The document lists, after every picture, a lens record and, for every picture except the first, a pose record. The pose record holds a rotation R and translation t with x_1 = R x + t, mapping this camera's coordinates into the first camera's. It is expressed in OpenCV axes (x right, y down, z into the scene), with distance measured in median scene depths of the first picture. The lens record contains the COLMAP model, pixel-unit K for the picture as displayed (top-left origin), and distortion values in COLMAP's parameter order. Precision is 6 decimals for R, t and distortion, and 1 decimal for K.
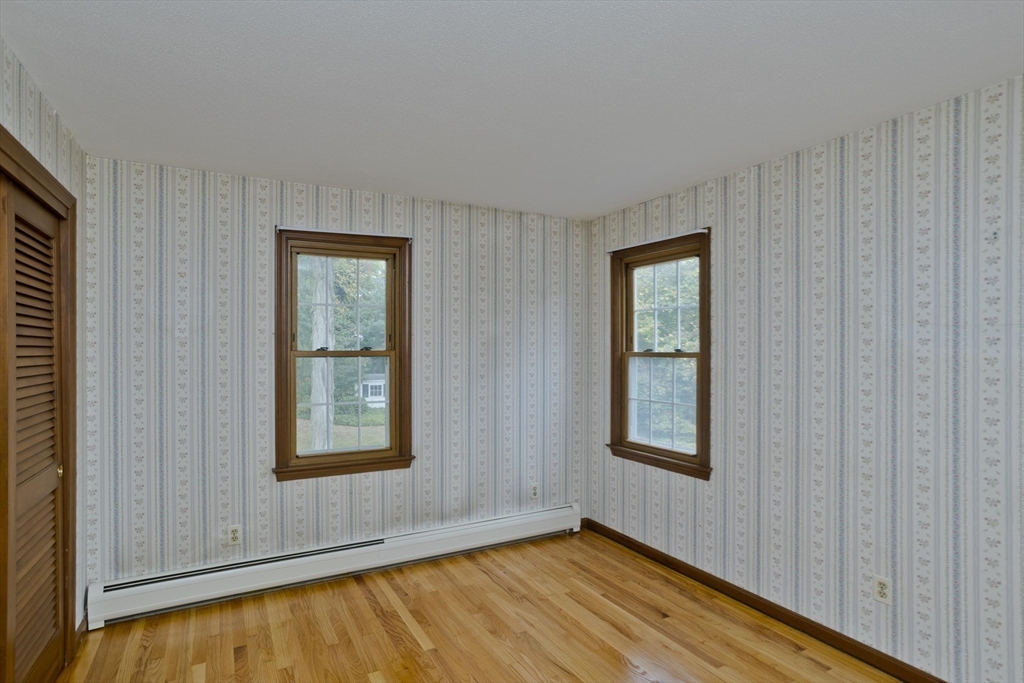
lens RADIAL K [[504.4, 0, 487.9], [0, 504.4, 355.4], [0, 0, 1]] dist [-0.049891, 0.033807]
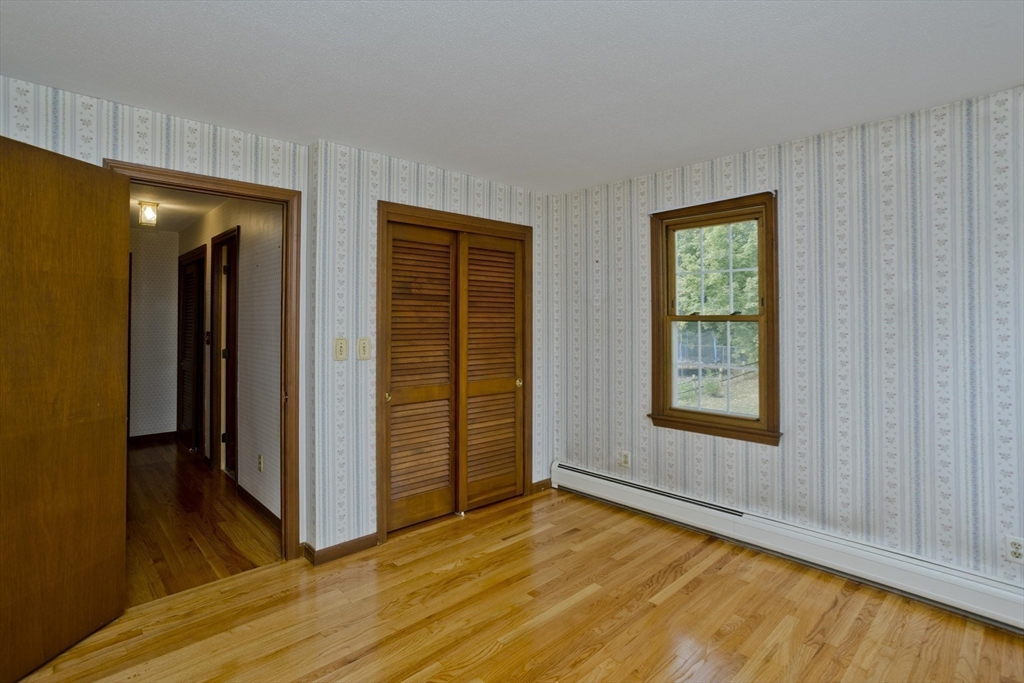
lens RADIAL K [[514.3, 0, 522.4], [0, 514.3, 312.1], [0, 0, 1]] dist [-0.048047, 0.031232]
pose [[0.295508, -0.009168, -0.955296, 0.615939], [-0.013136, 0.999820, -0.013659, 0.003648], [0.955250, 0.016585, 0.295335, 0.317785]]
